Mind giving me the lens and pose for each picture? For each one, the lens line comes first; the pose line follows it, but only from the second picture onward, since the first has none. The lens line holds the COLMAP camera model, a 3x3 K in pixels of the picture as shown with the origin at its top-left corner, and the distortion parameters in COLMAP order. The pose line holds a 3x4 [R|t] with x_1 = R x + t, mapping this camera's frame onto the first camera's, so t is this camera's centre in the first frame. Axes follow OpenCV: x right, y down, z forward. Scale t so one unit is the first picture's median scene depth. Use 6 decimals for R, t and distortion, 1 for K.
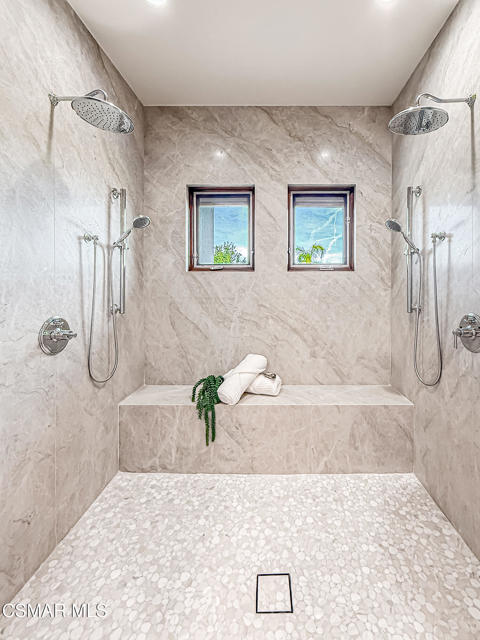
lens RADIAL K [[260.6, 0, 268.2], [0, 260.6, 292.3], [0, 0, 1]] dist [-0.000980, 0.000369]
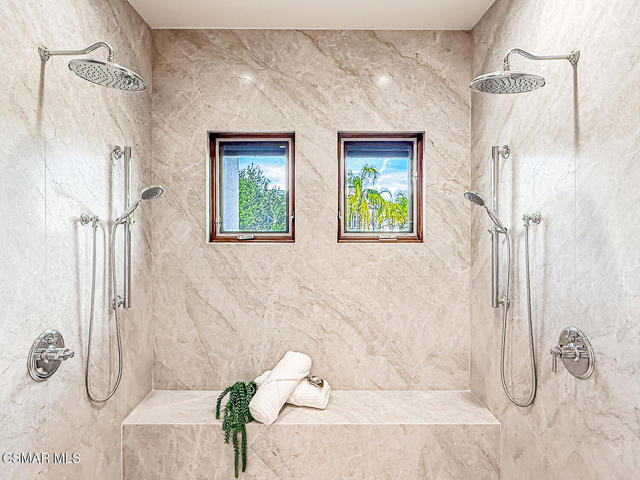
lens RADIAL K [[344.6, 0, 306.0], [0, 344.6, 221.1], [0, 0, 1]] dist [-0.000608, 0.000493]
pose [[0.999991, -0.000586, 0.004135, -0.026693], [0.000589, 1.000000, -0.000797, -0.159954], [-0.004135, 0.000799, 0.999991, -0.029854]]
